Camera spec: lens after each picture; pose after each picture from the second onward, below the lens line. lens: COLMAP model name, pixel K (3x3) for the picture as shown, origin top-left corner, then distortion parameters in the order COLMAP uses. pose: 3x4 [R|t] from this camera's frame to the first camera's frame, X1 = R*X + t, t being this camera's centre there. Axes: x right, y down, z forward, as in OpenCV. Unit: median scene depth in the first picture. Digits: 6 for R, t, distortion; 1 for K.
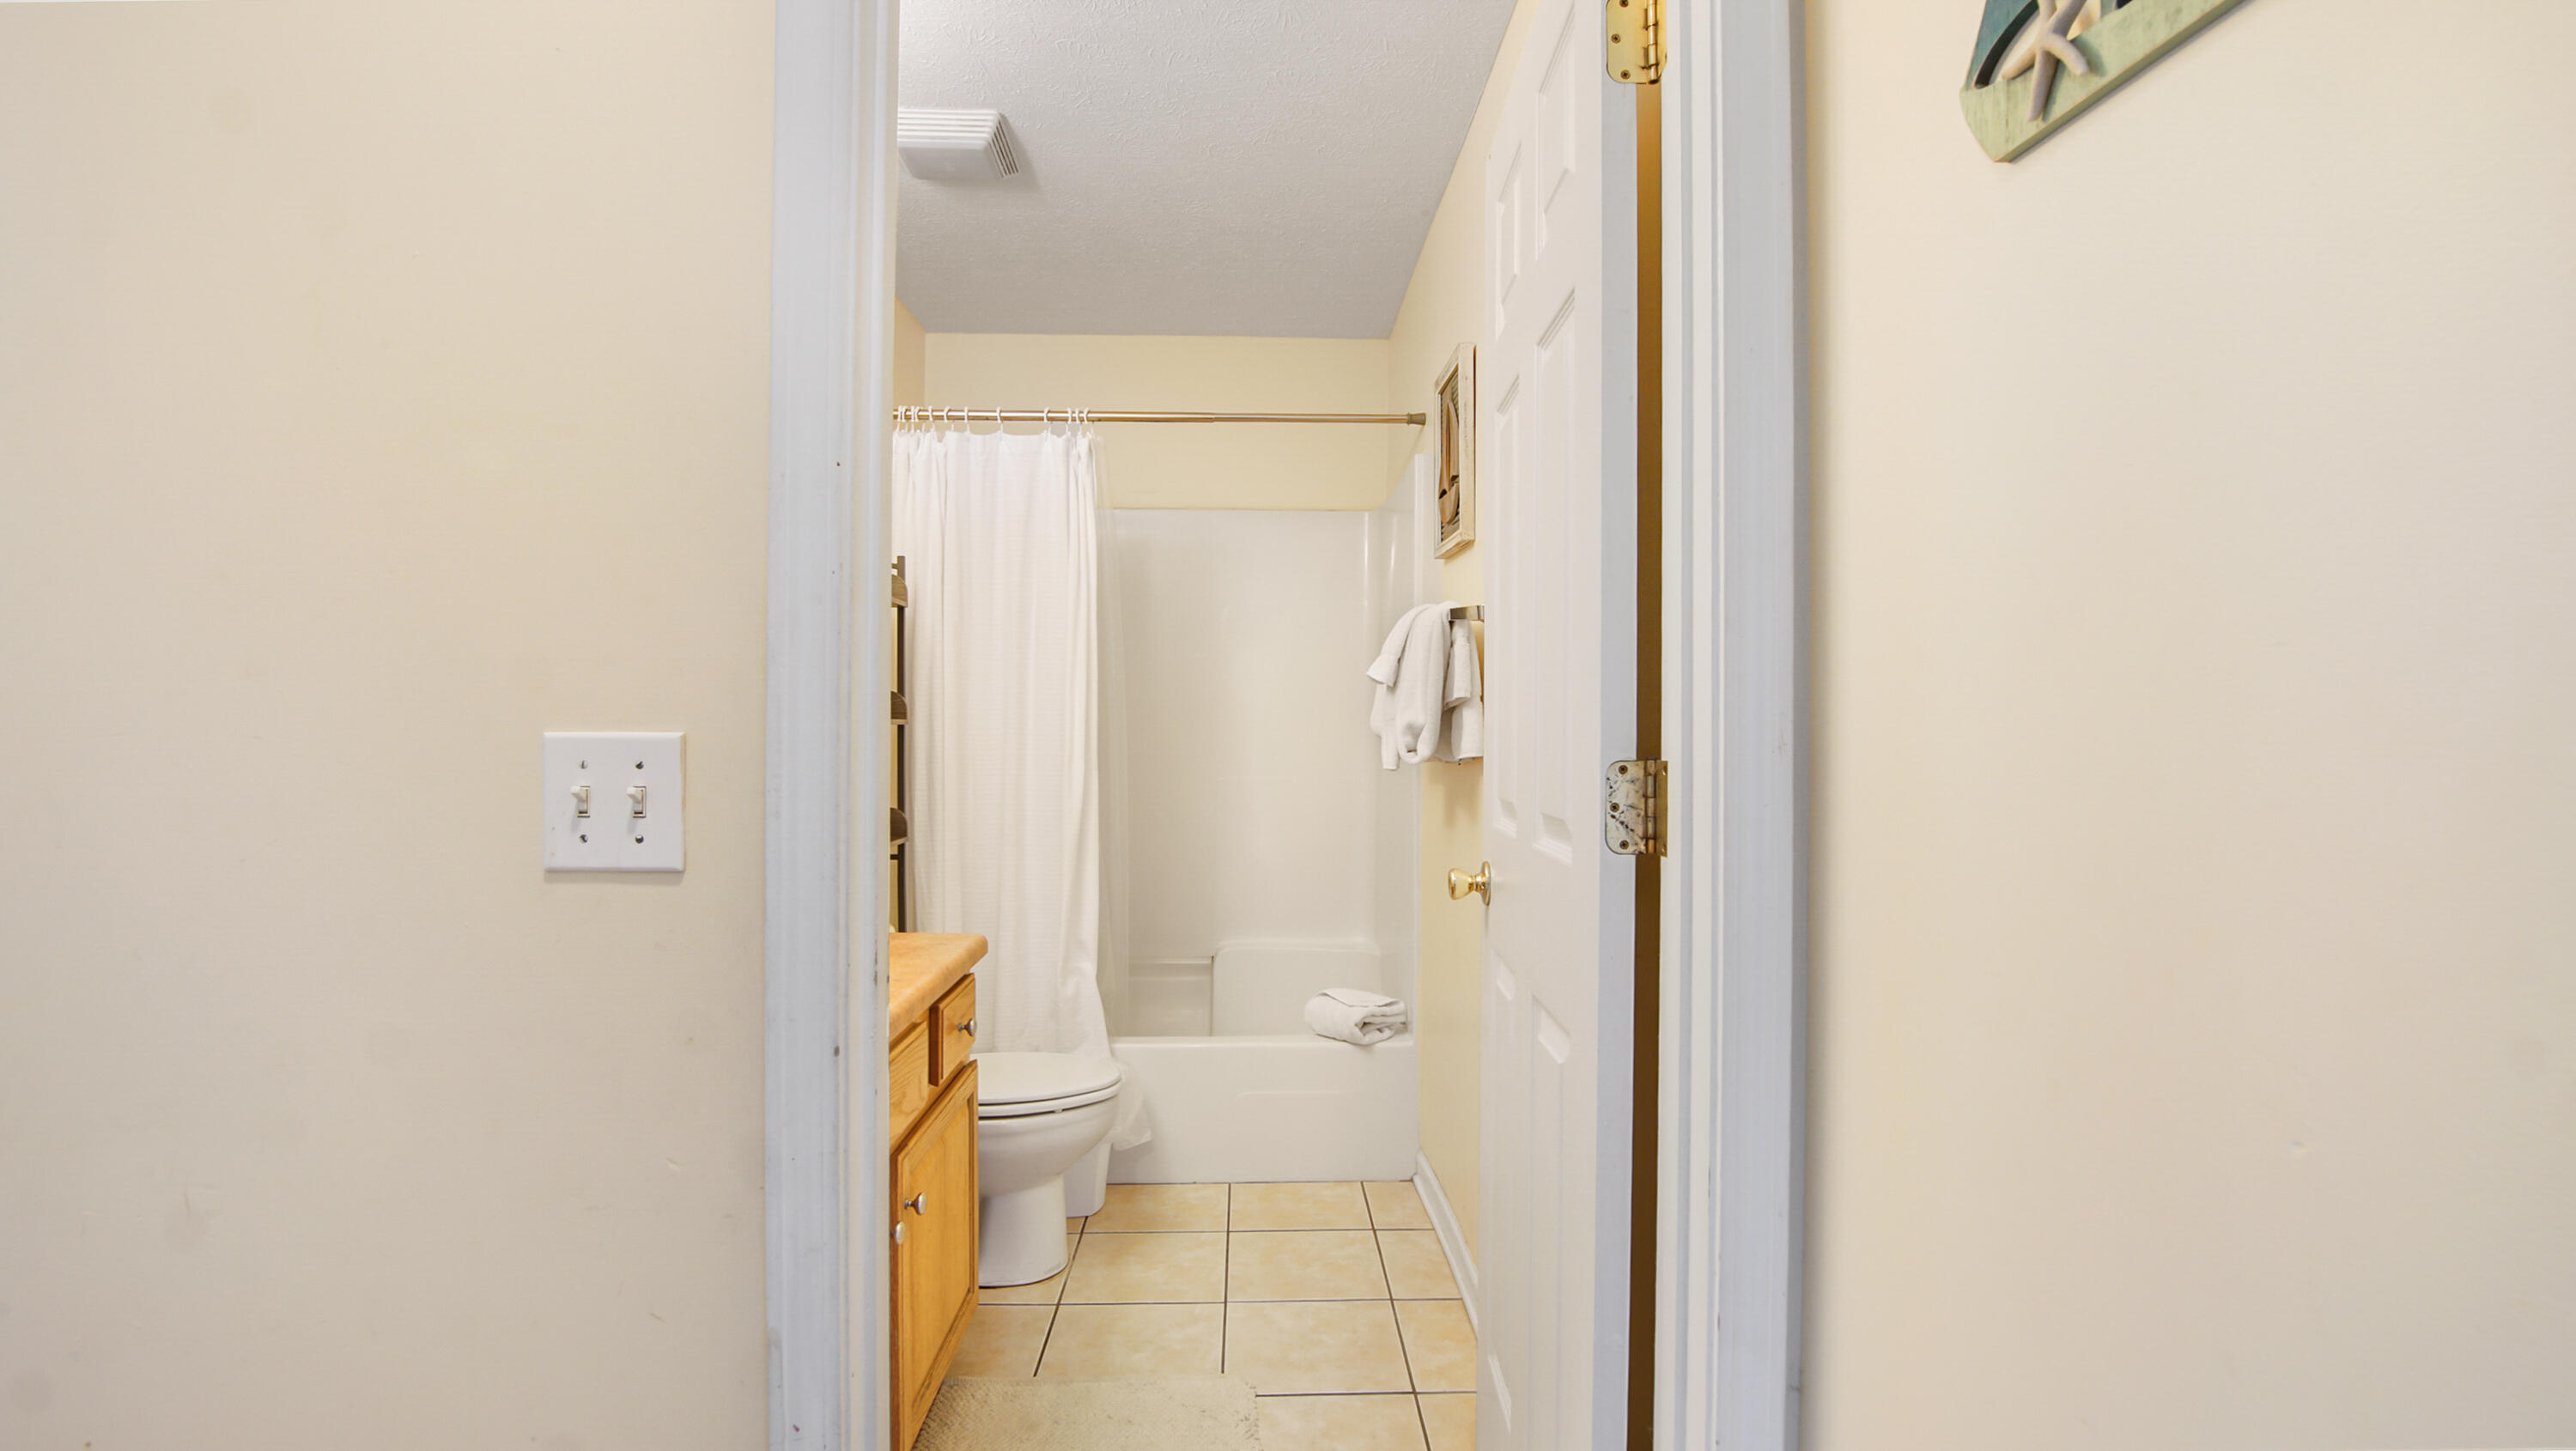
lens RADIAL K [[1226.7, 0, 1285.3], [0, 1226.7, 772.0], [0, 0, 1]] dist [-0.029286, 0.000274]
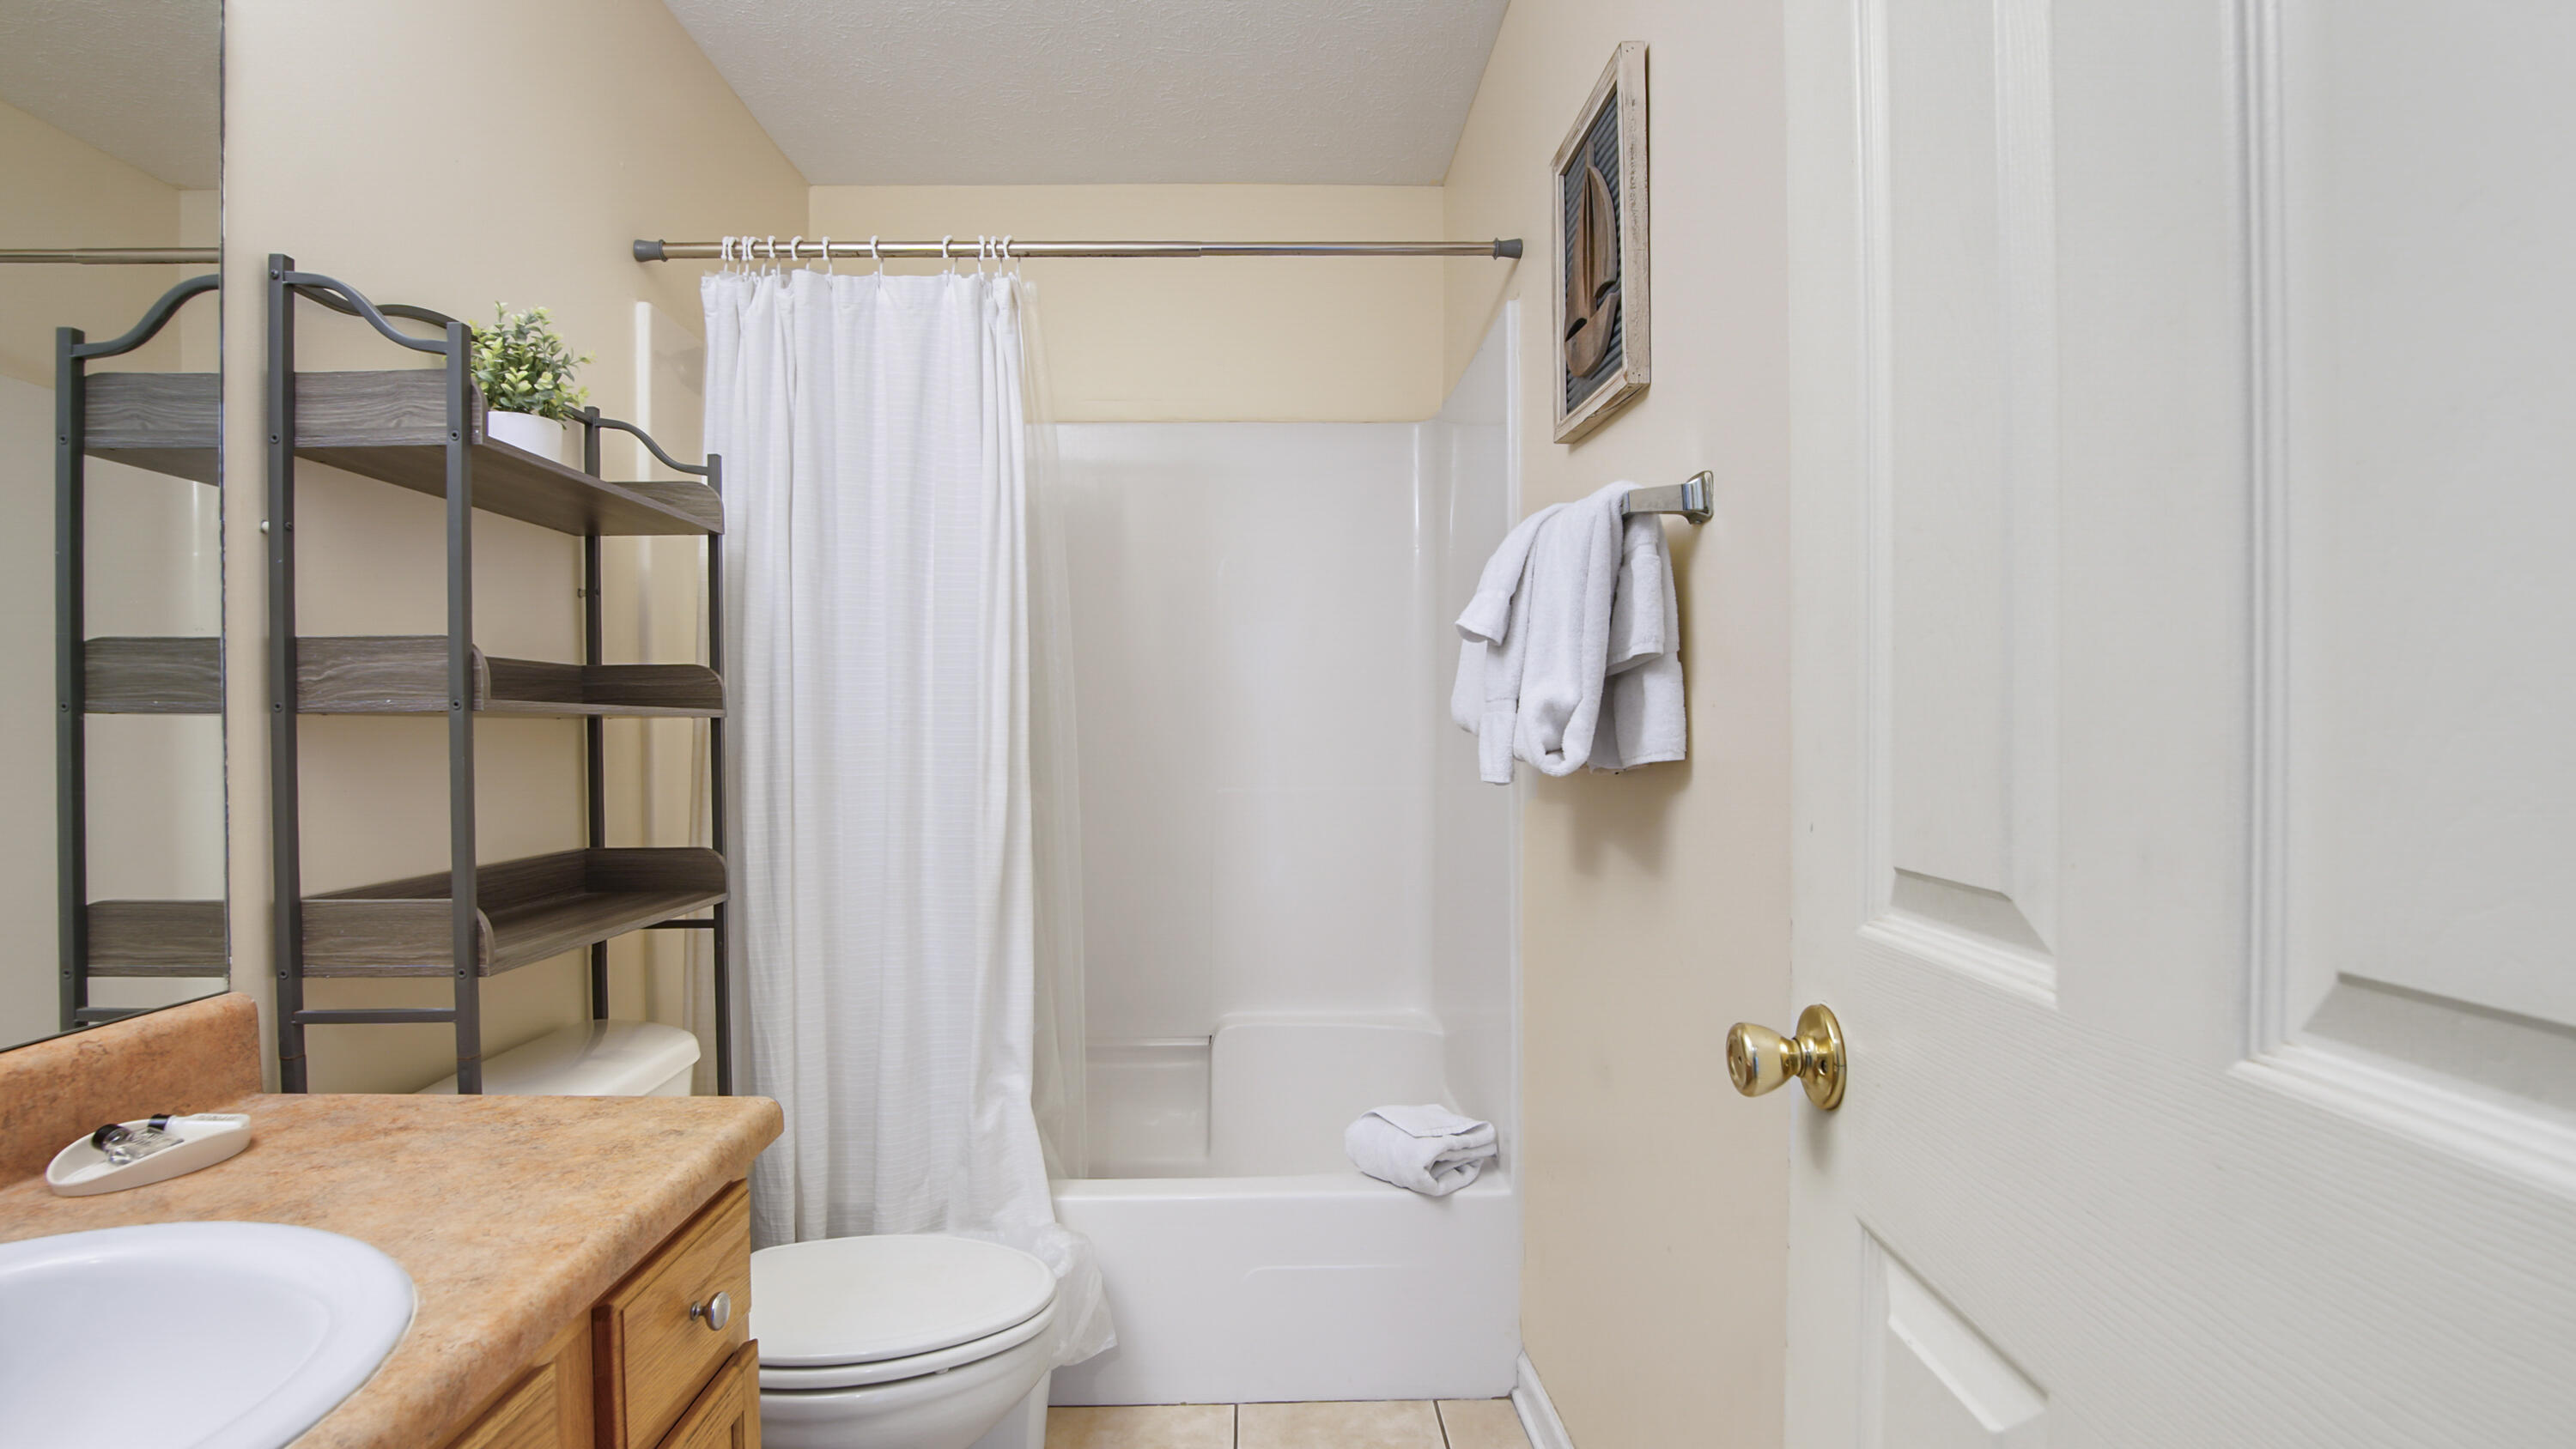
lens RADIAL K [[1226.6, 0, 1285.3], [0, 1226.6, 771.0], [0, 0, 1]] dist [-0.029286, 0.000274]
pose [[0.999946, -0.009745, -0.003497, -0.013622], [0.009738, 0.999951, -0.001886, -0.006549], [0.003515, 0.001852, 0.999992, 0.346266]]
